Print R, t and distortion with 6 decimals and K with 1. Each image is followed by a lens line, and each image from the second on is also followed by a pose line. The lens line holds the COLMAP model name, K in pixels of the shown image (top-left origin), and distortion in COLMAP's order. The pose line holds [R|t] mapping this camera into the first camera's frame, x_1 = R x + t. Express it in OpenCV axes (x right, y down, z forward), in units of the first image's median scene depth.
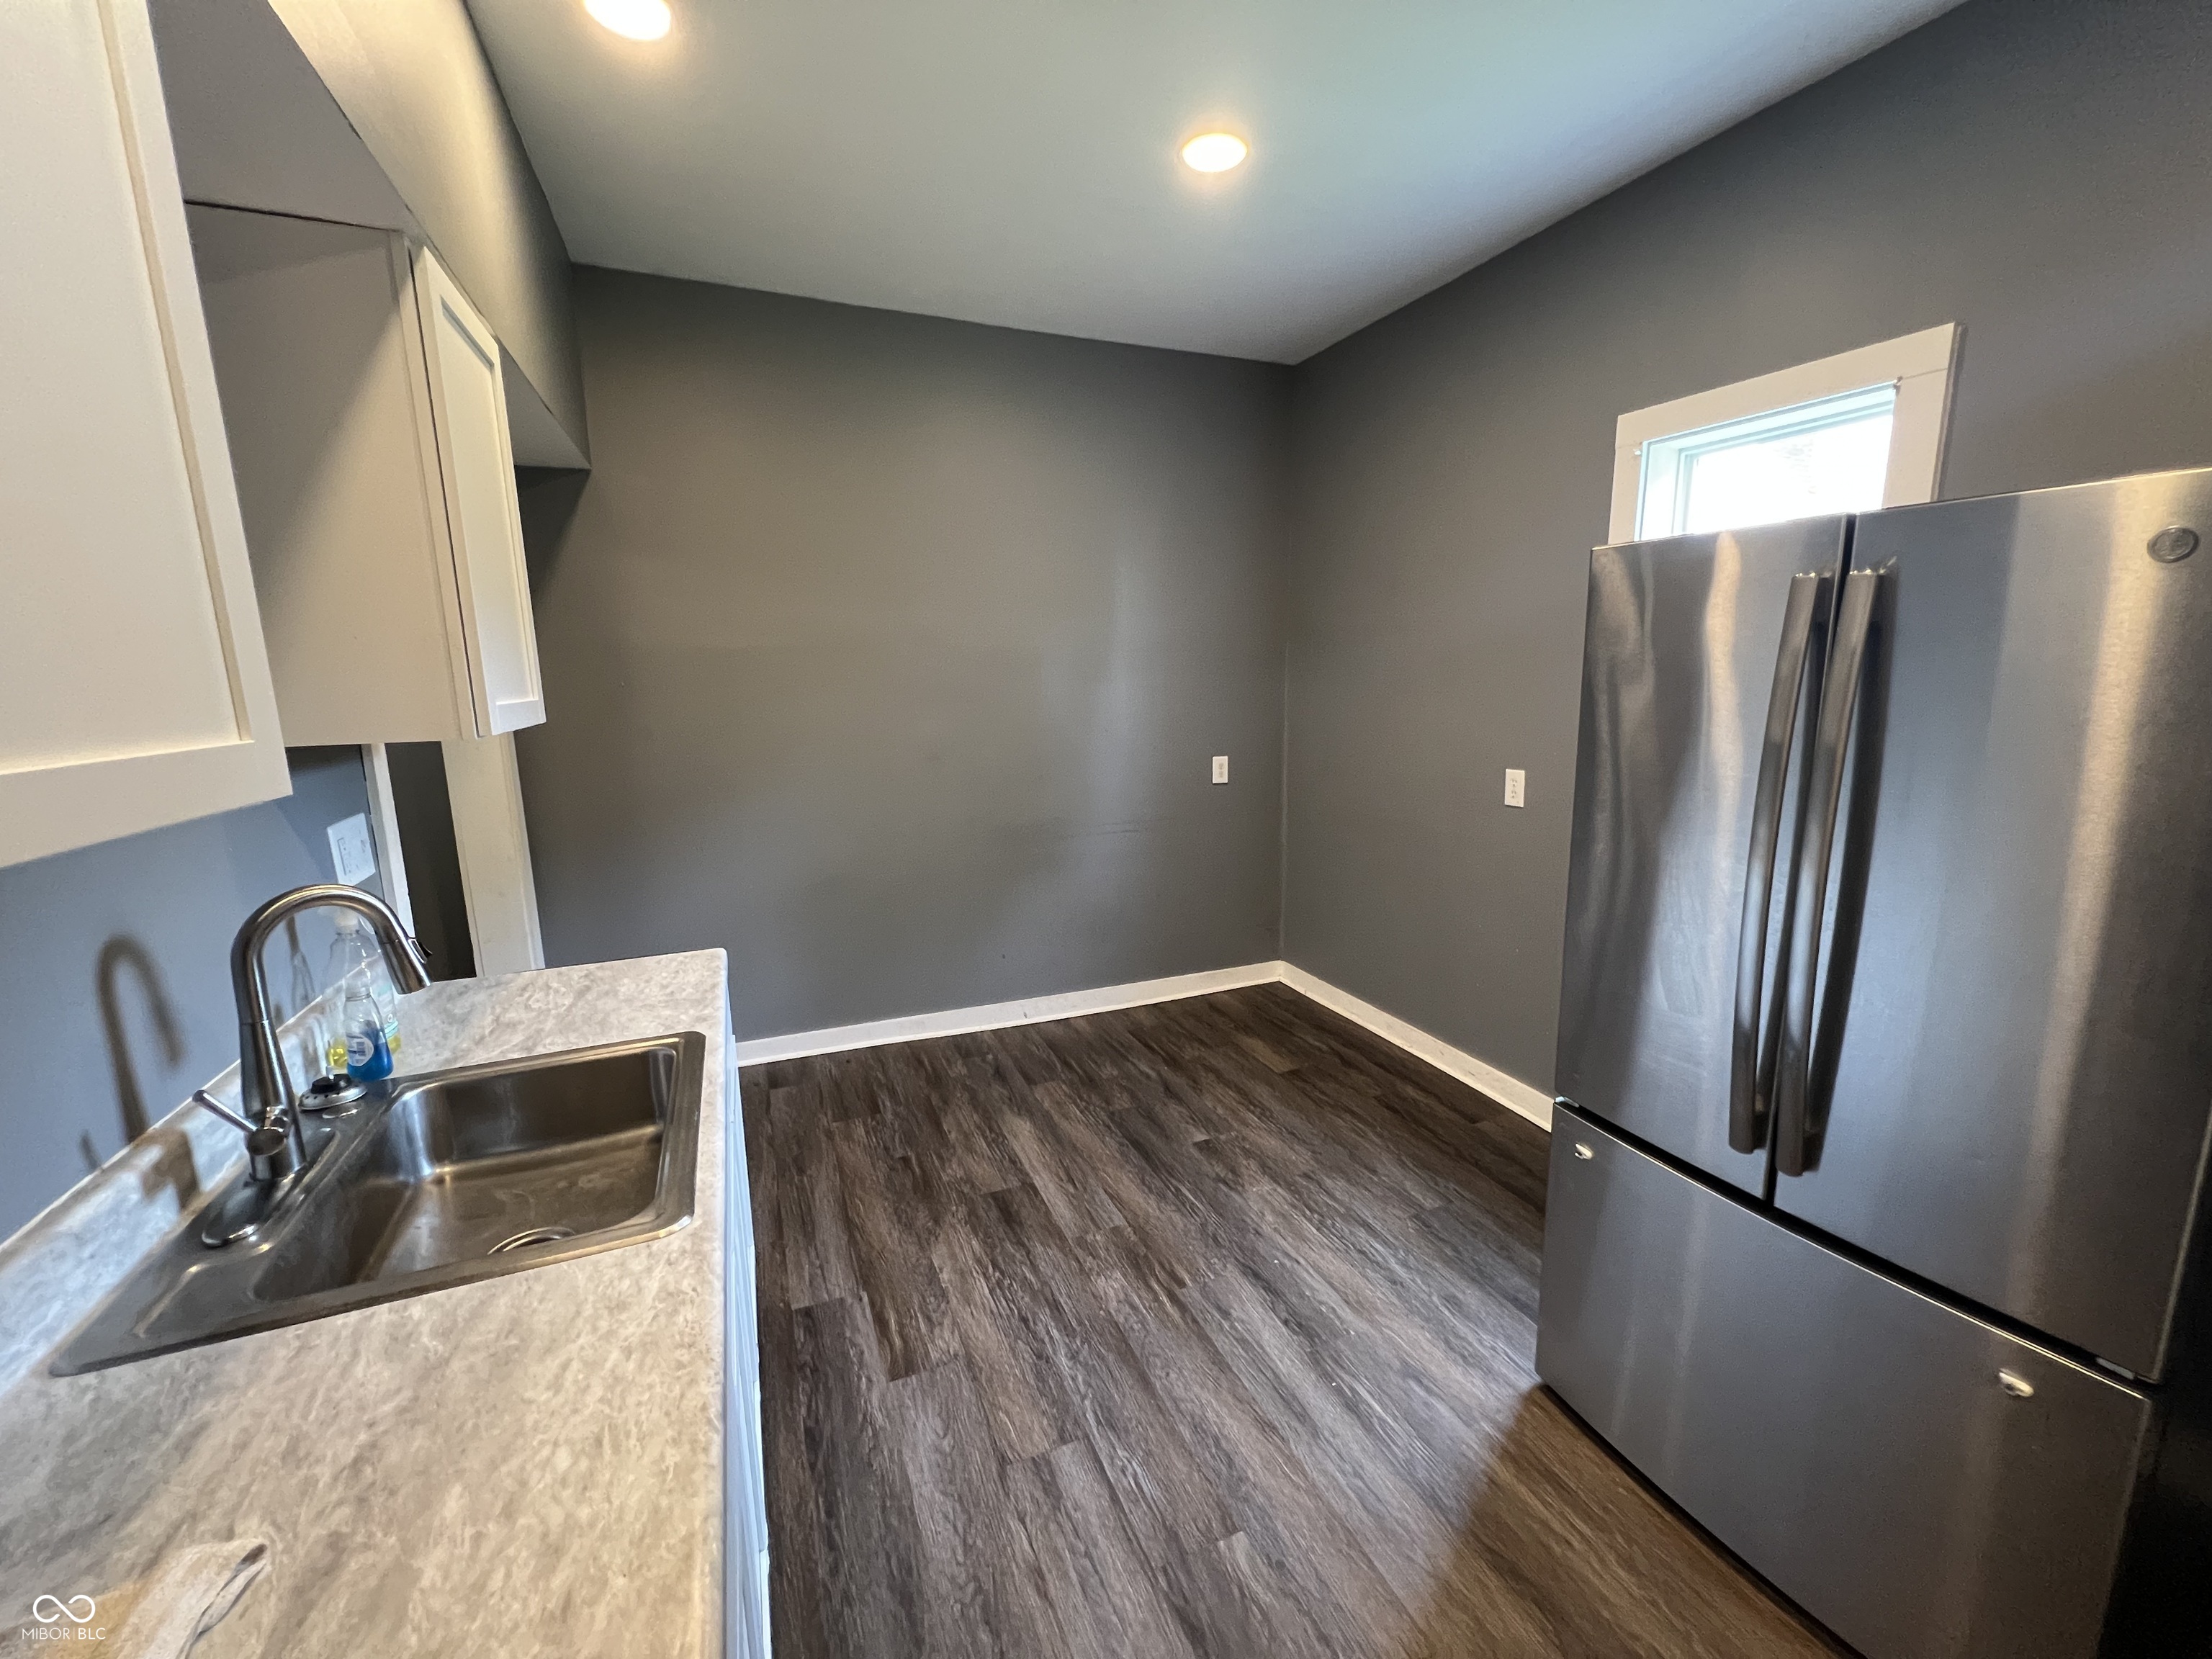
lens RADIAL K [[900.9, 0, 1108.5], [0, 900.9, 822.5], [0, 0, 1]] dist [0.003576, 0.000356]
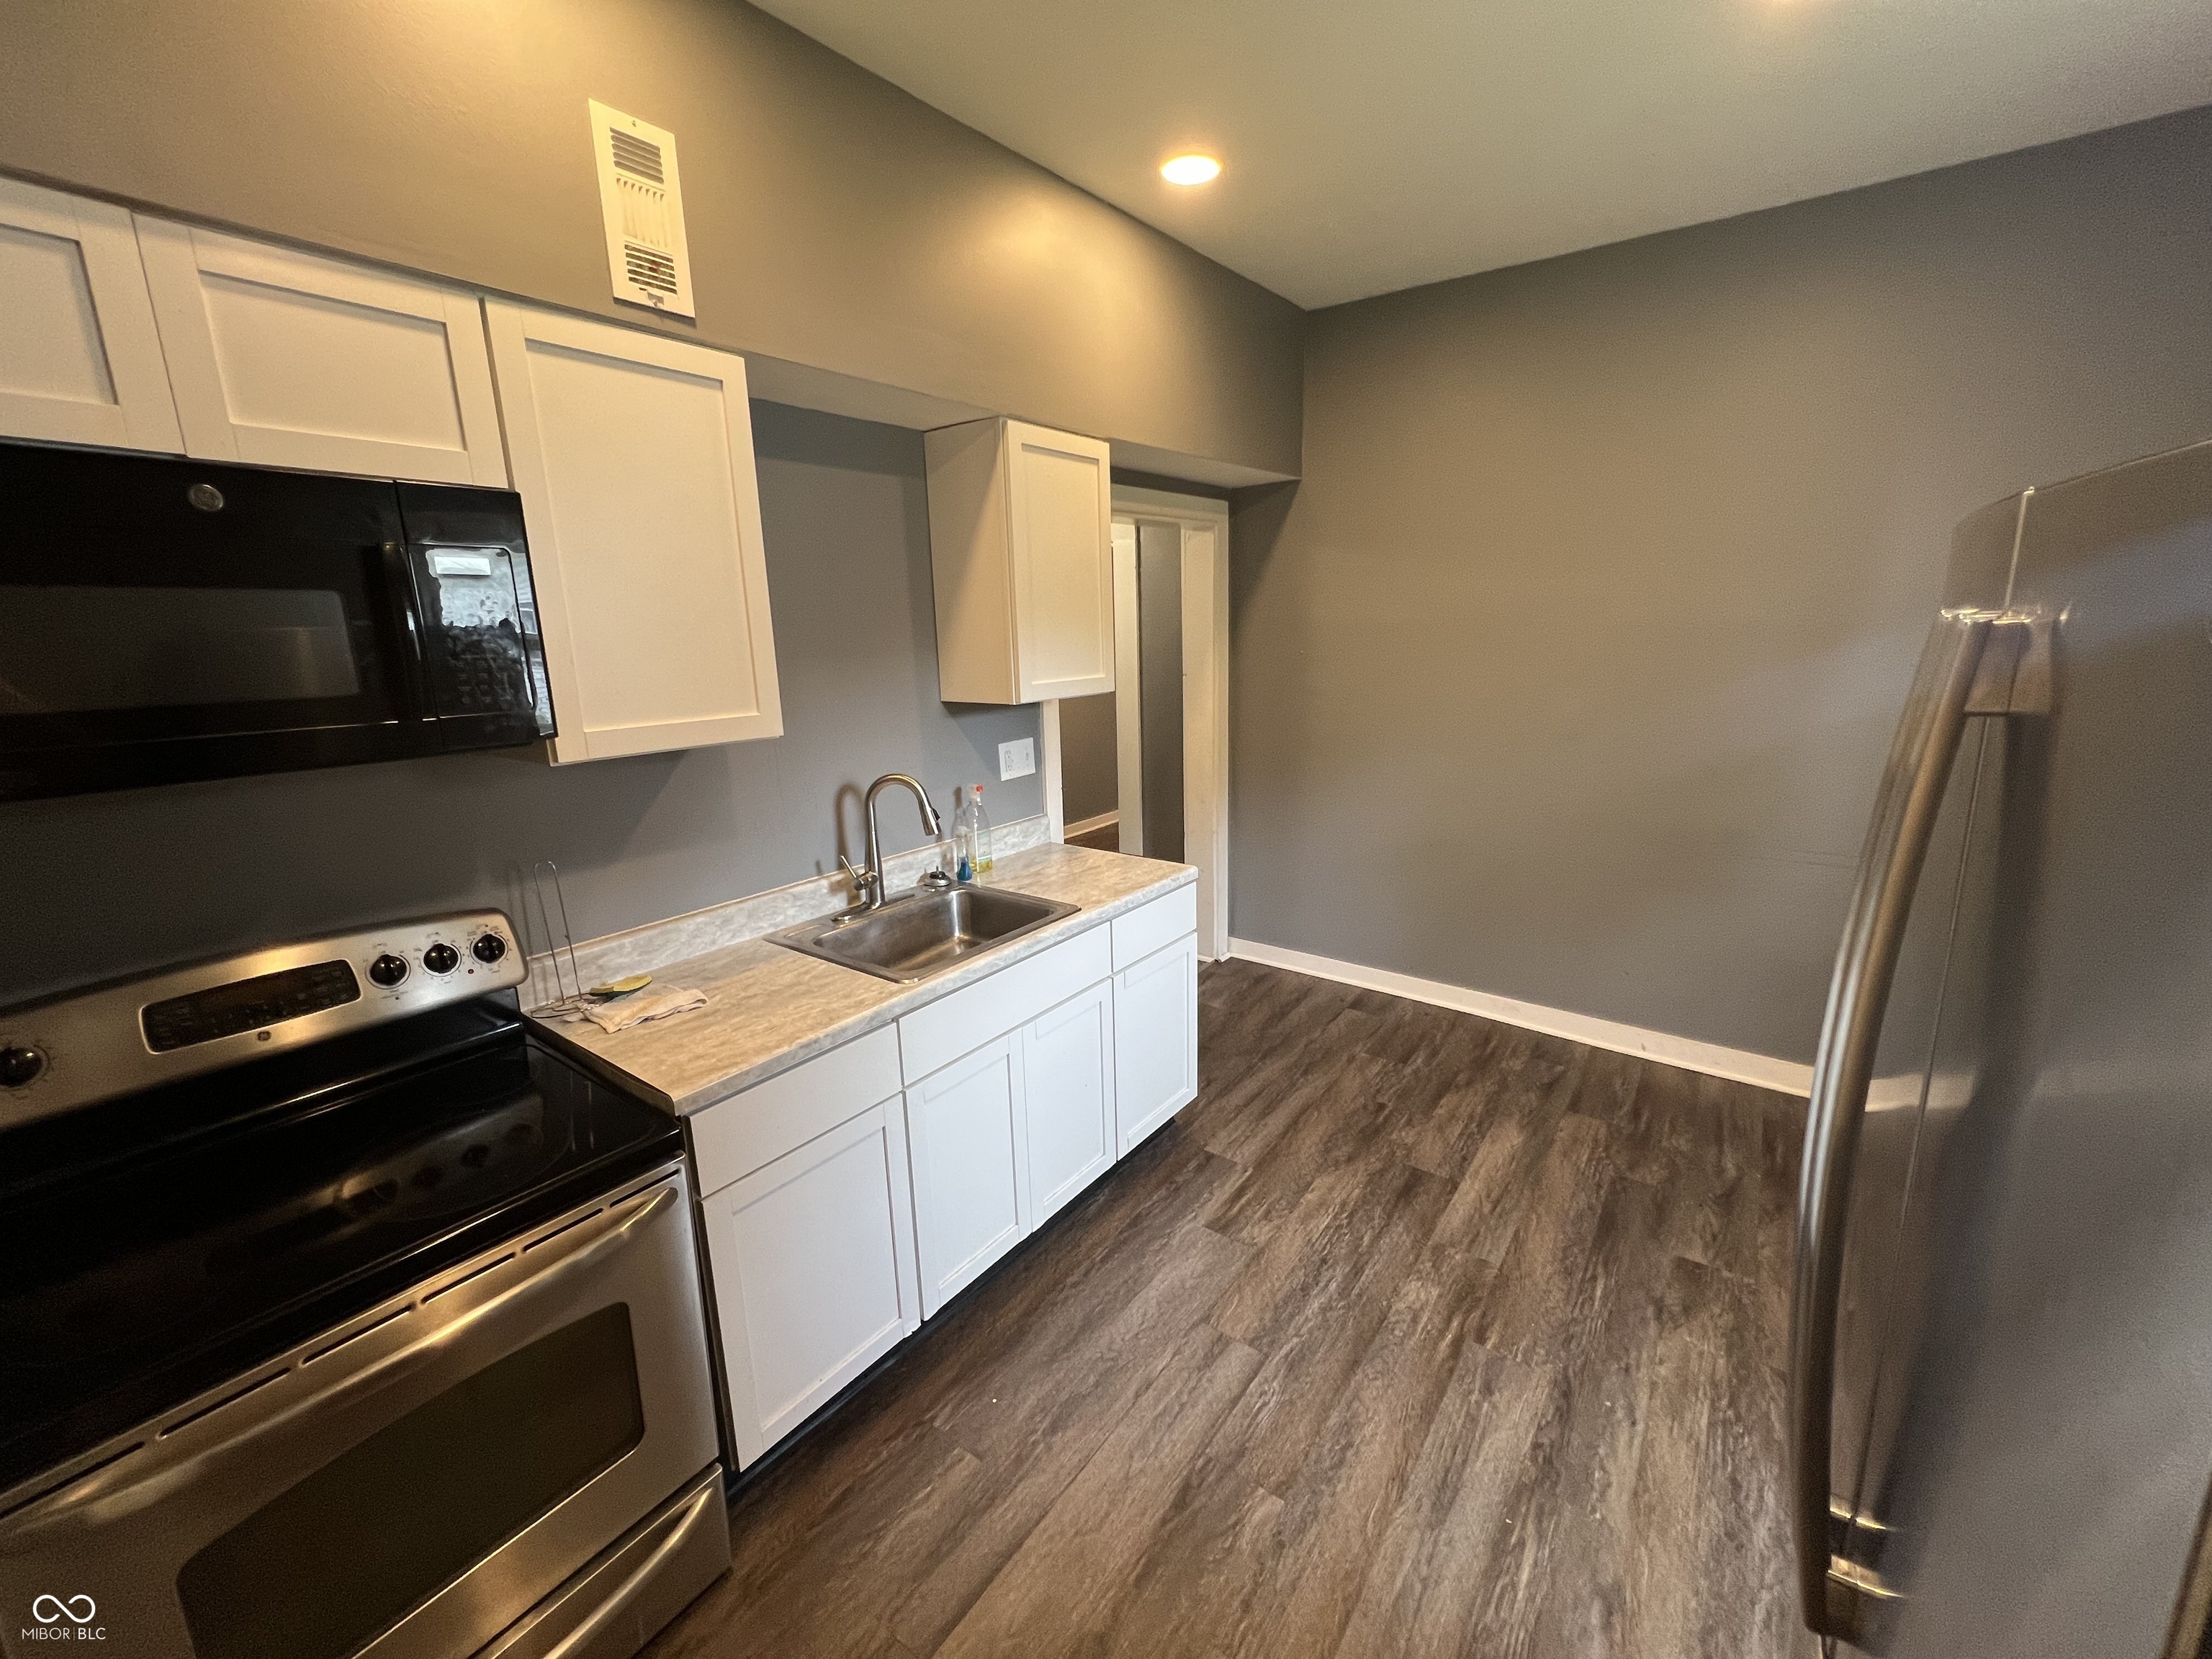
lens RADIAL K [[900.9, 0, 1089.1], [0, 900.9, 818.5], [0, 0, 1]] dist [0.003576, 0.000356]
pose [[0.498209, 0.186918, -0.846670, 0.615028], [-0.129343, 0.981582, 0.140593, -0.098386], [0.857355, 0.039466, 0.513209, 0.176815]]
